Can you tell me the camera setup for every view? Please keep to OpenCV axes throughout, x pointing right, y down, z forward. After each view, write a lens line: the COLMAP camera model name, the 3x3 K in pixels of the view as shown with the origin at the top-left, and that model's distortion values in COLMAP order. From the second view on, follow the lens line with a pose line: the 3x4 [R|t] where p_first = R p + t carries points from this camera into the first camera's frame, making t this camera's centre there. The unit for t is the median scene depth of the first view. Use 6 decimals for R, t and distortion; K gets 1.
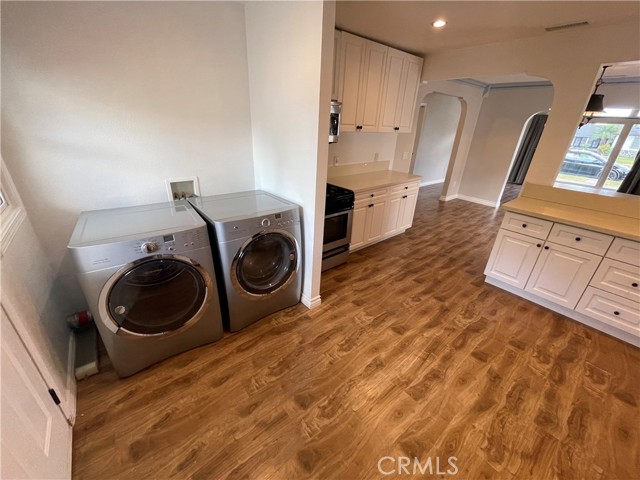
lens RADIAL K [[258.9, 0, 319.6], [0, 258.9, 239.5], [0, 0, 1]] dist [-0.000089, -0.000194]
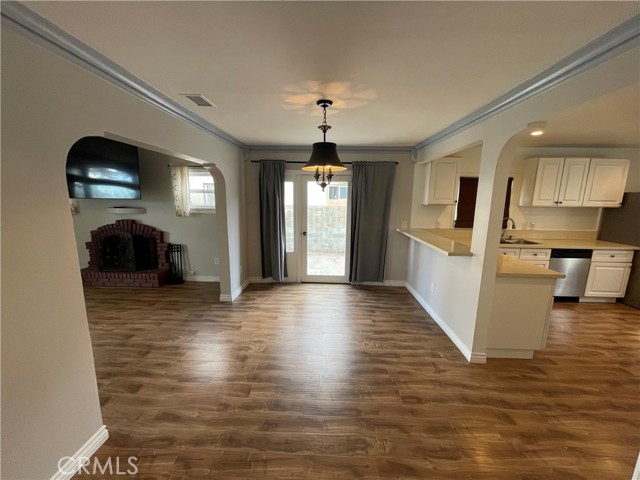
lens RADIAL K [[258.9, 0, 319.6], [0, 258.9, 239.5], [0, 0, 1]] dist [-0.000089, -0.000194]
pose [[-0.747791, -0.163873, 0.643393, 0.719716], [0.232391, 0.843156, 0.484853, -0.827230], [-0.621935, 0.512088, -0.592422, 1.873949]]
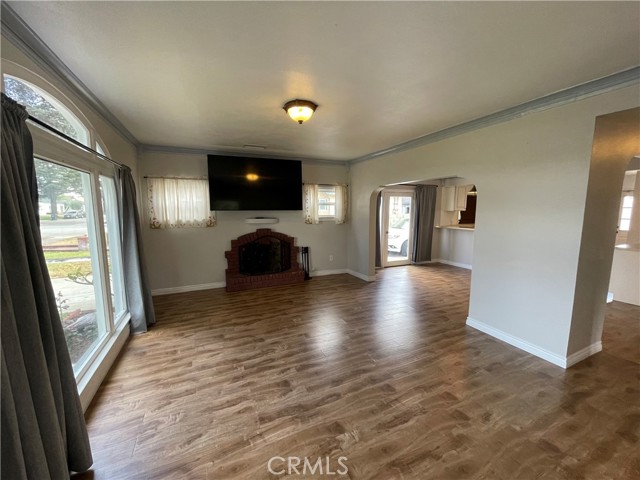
lens RADIAL K [[258.9, 0, 319.6], [0, 258.9, 239.5], [0, 0, 1]] dist [-0.000089, -0.000194]
pose [[-0.962244, -0.077630, 0.260882, 1.833369], [0.071228, 0.853246, 0.516621, -1.300905], [-0.262702, 0.515698, -0.815502, 3.073716]]
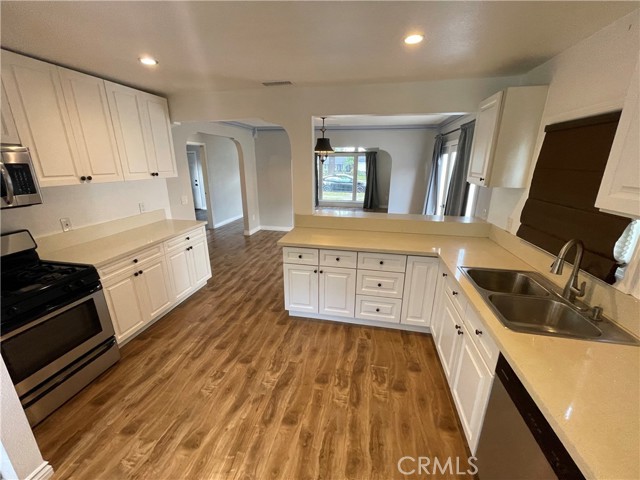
lens RADIAL K [[258.9, 0, 319.6], [0, 258.9, 239.5], [0, 0, 1]] dist [-0.000089, -0.000194]
pose [[0.779789, -0.218767, 0.586575, 0.220291], [0.287072, 0.957596, -0.024489, -0.063474], [-0.556345, 0.187486, 0.809524, 0.076408]]
